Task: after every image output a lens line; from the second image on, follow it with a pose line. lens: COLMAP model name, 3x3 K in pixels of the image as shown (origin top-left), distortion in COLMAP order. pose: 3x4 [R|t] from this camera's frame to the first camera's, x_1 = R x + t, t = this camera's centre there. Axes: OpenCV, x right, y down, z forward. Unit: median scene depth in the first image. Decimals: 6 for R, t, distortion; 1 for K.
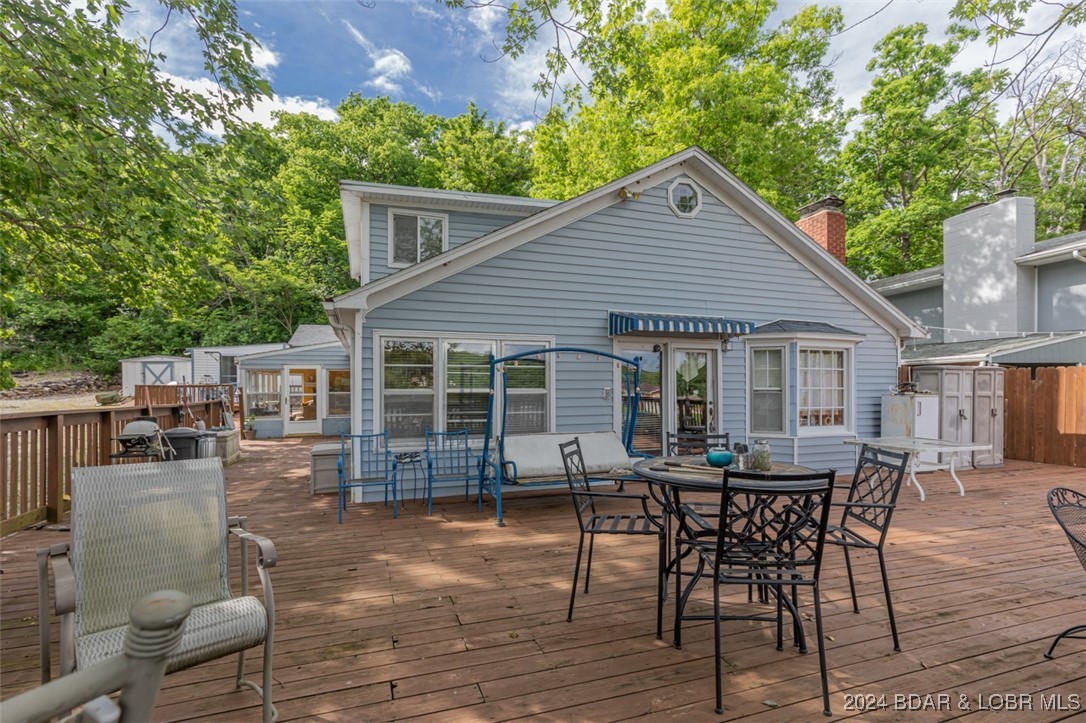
lens RADIAL K [[482.8, 0, 570.9], [0, 482.8, 377.7], [0, 0, 1]] dist [-0.000532, -0.000067]
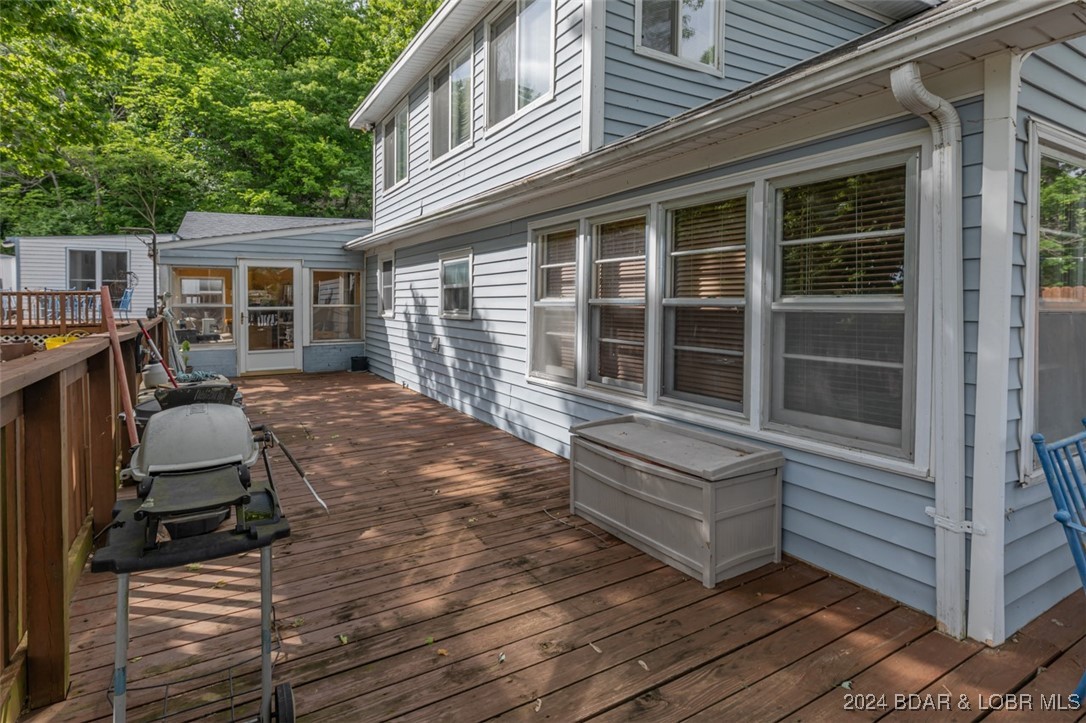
lens RADIAL K [[504.2, 0, 572.6], [0, 504.2, 303.1], [0, 0, 1]] dist [0.001940, 0.000683]
pose [[0.979993, 0.004063, 0.198988, -0.288752], [-0.009548, 0.999600, 0.026613, 0.006701], [-0.198801, -0.027980, 0.979640, 0.267416]]
